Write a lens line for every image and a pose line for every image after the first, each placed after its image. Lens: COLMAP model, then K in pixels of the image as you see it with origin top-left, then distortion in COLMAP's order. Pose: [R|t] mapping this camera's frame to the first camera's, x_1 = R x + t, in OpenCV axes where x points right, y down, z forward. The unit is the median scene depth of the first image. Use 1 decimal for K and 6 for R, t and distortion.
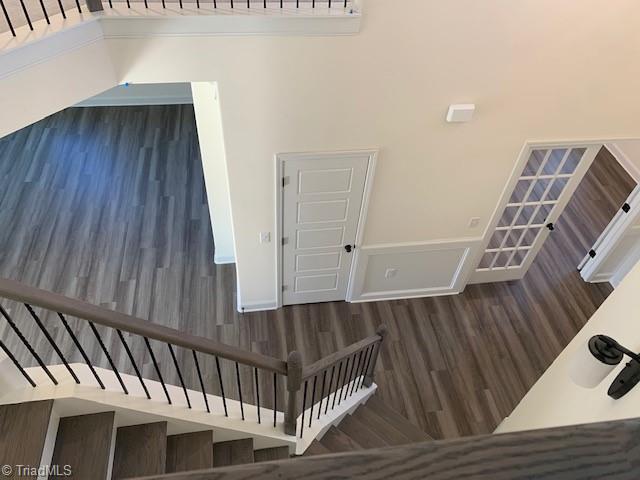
lens RADIAL K [[491.2, 0, 320.0], [0, 491.2, 240.0], [0, 0, 1]] dist [0.004035, 0.001346]
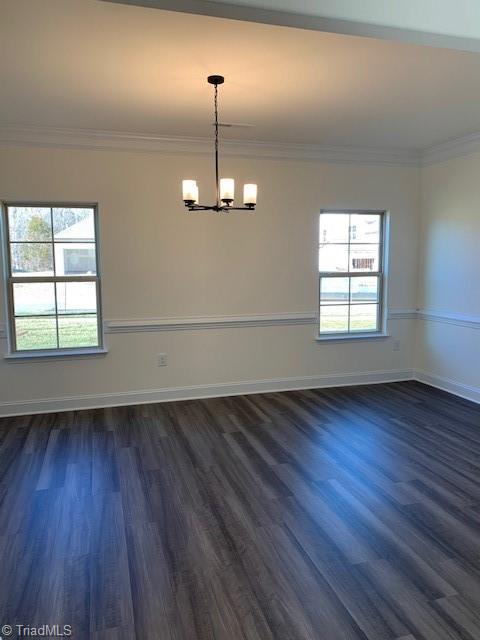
lens RADIAL K [[491.2, 0, 240.0], [0, 491.2, 320.0], [0, 0, 1]] dist [0.004035, 0.001346]
pose [[0.599777, -0.770572, 0.215607, -0.384042], [0.480114, 0.131008, -0.867368, 0.328119], [0.640123, 0.623743, 0.448538, 0.682301]]
